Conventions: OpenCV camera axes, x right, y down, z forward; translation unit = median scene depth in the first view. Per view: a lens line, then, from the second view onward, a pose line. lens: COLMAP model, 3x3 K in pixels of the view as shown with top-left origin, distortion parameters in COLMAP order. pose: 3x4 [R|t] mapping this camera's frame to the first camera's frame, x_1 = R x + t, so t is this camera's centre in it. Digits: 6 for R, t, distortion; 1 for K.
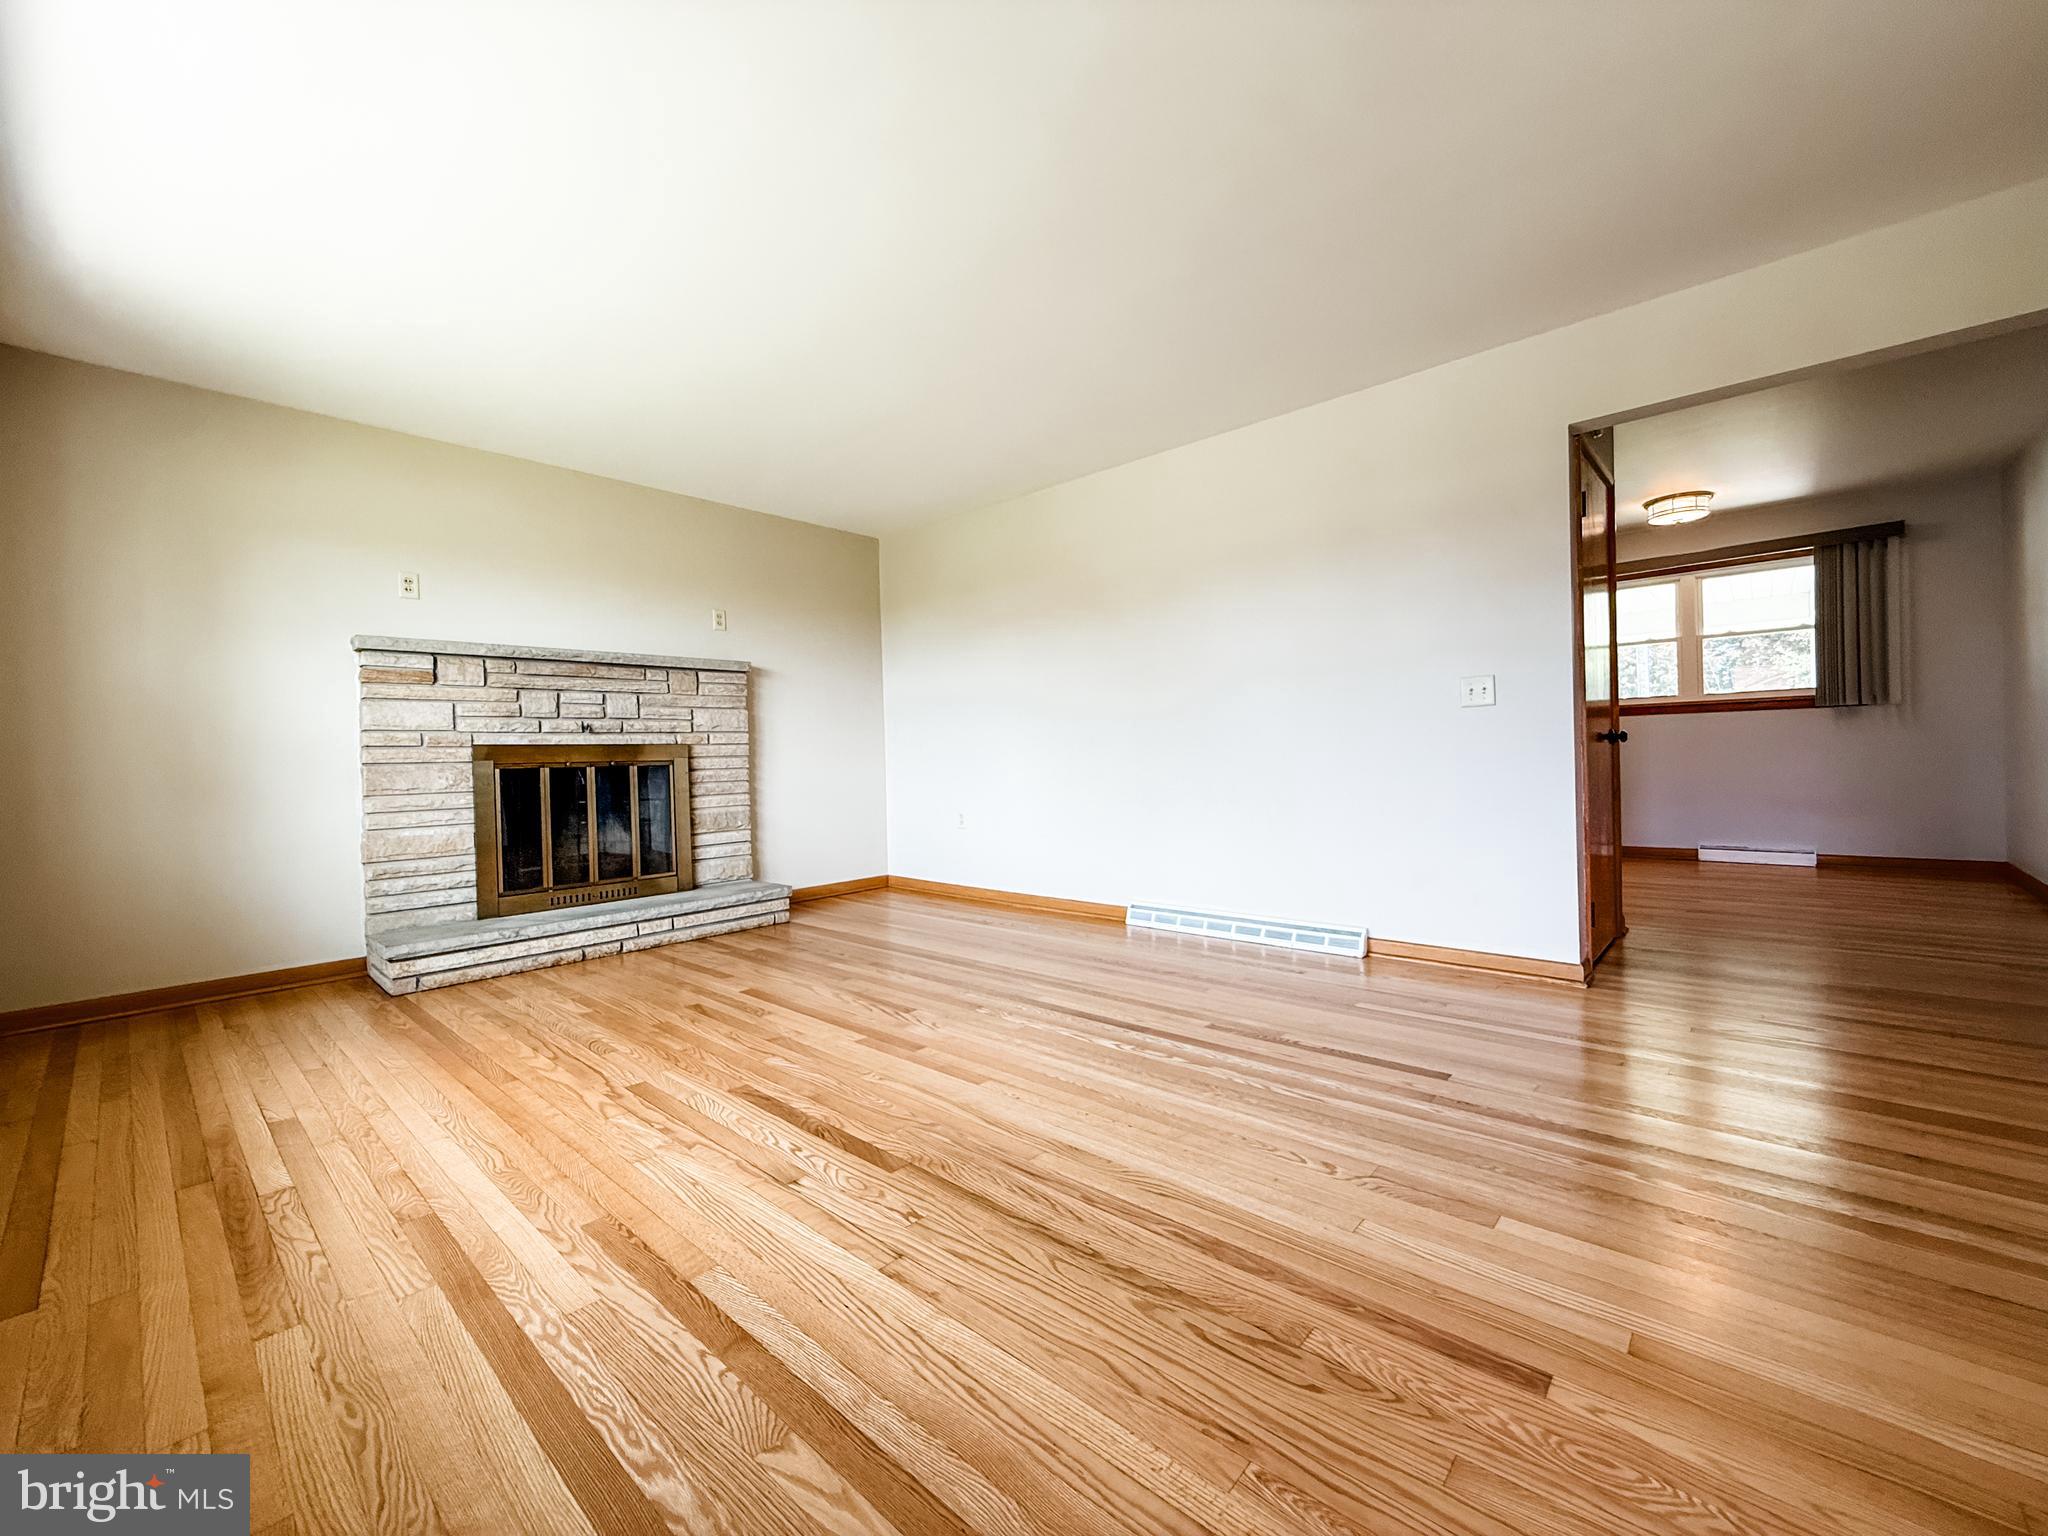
lens RADIAL K [[816.5, 0, 1021.4], [0, 816.5, 766.6], [0, 0, 1]] dist [-0.000196, -0.000519]
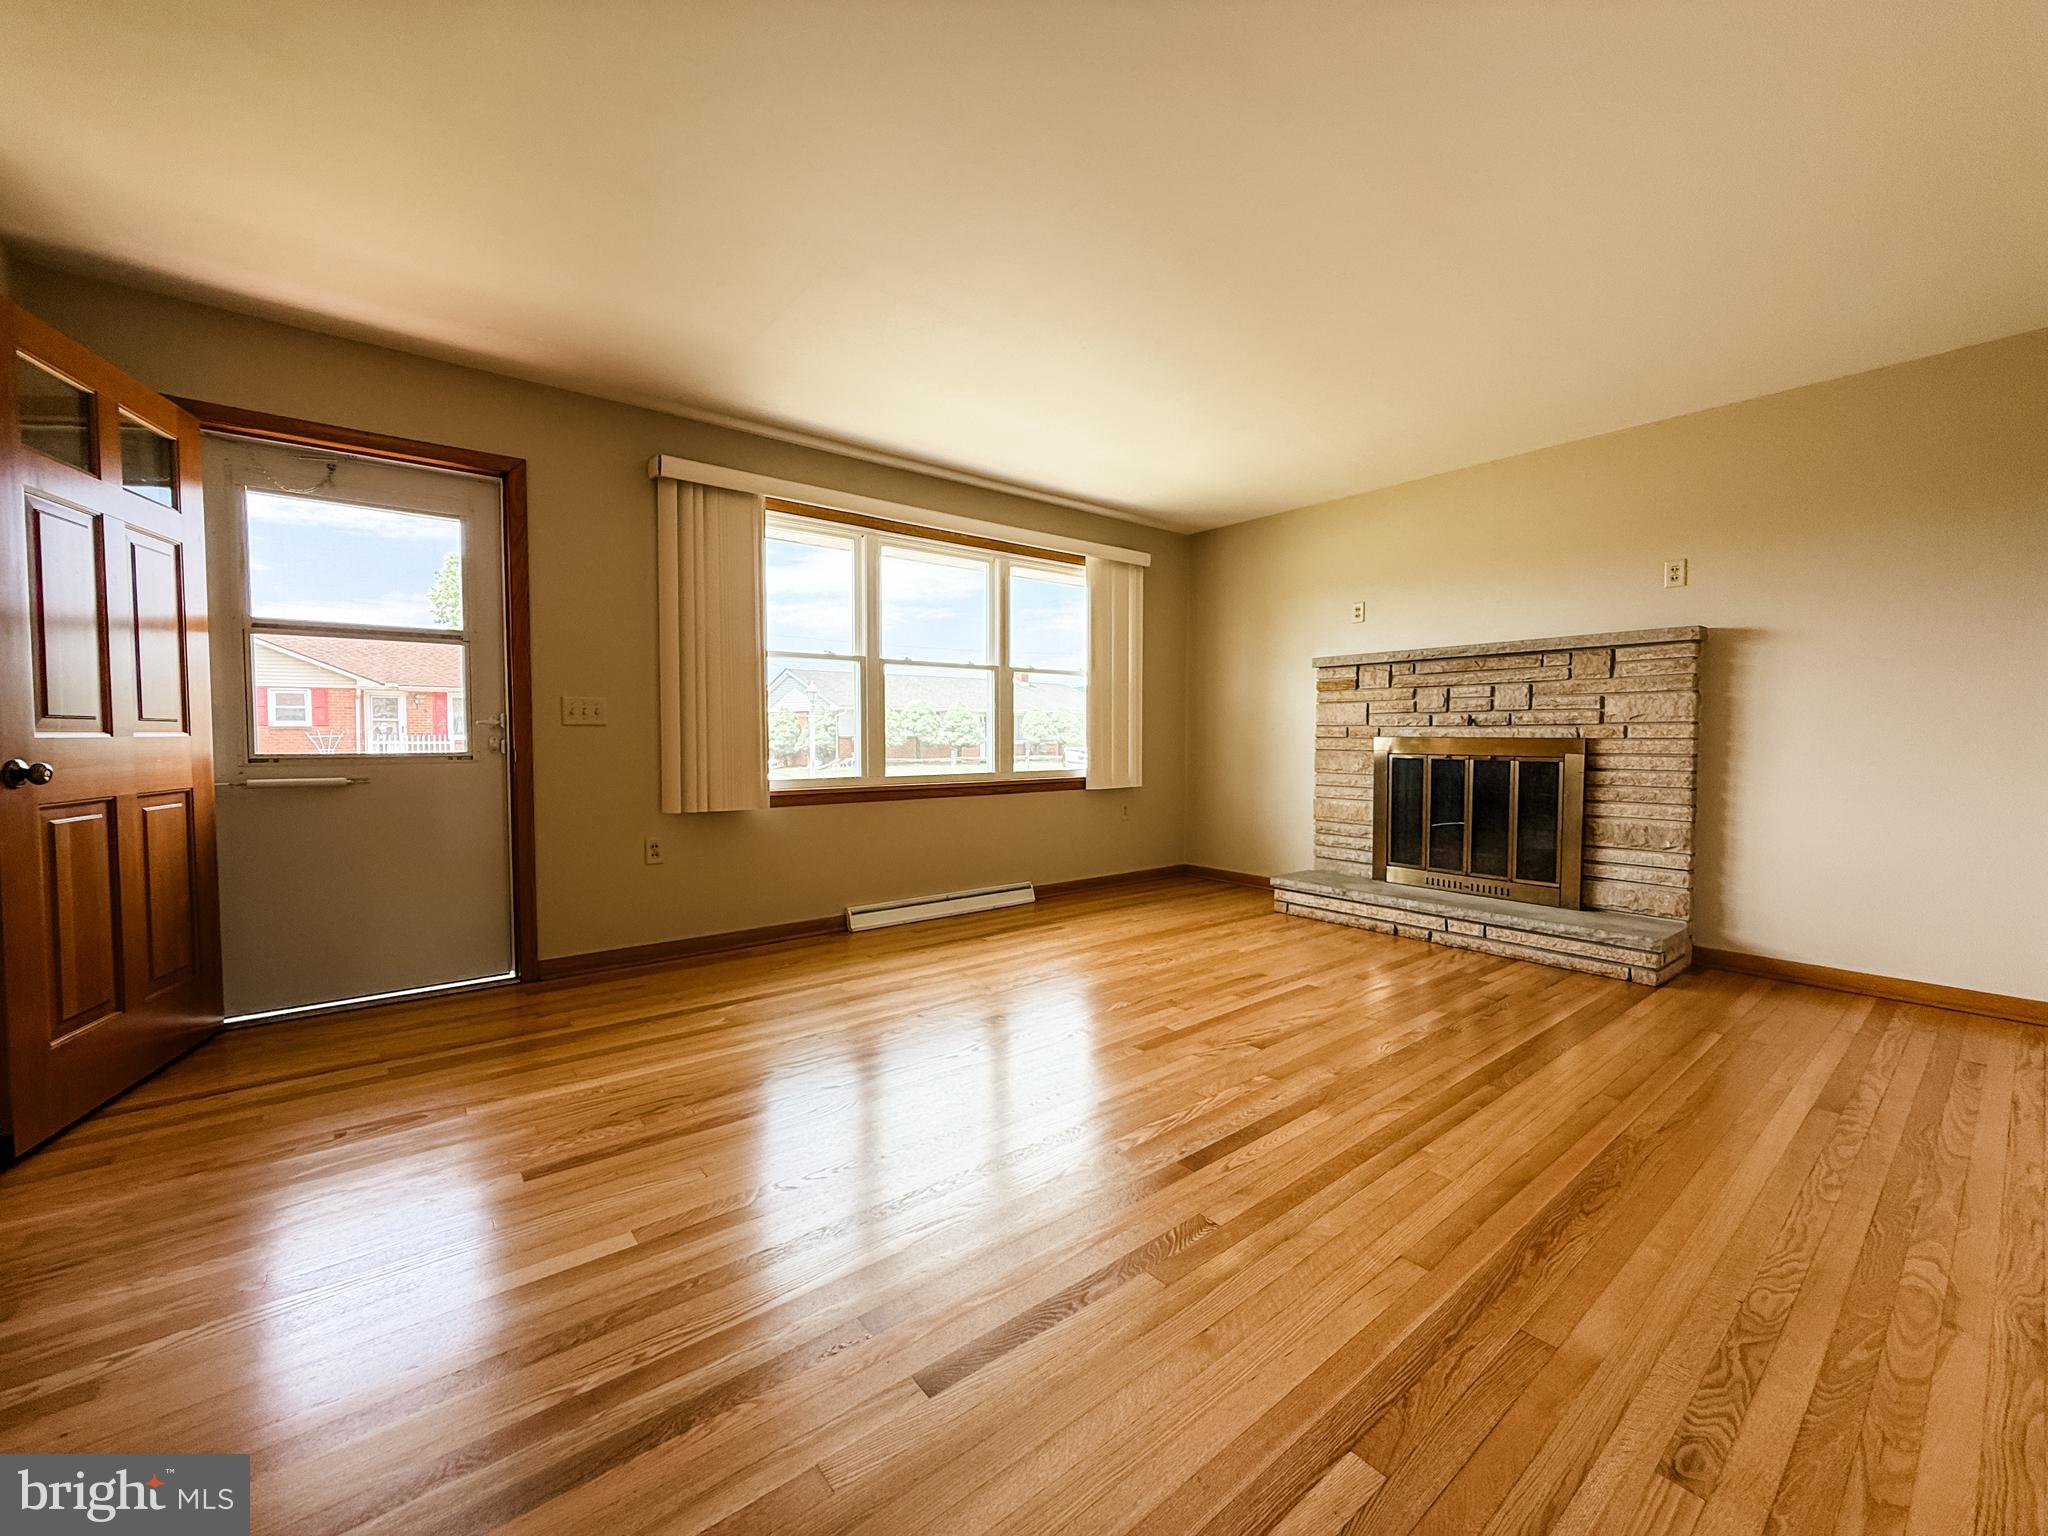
lens RADIAL K [[816.5, 0, 1021.4], [0, 816.5, 766.6], [0, 0, 1]] dist [-0.000196, -0.000519]
pose [[-0.158011, 0.068531, -0.985056, 0.593539], [-0.006297, 0.997498, 0.070407, -0.062372], [0.987417, 0.017328, -0.157184, 0.643986]]
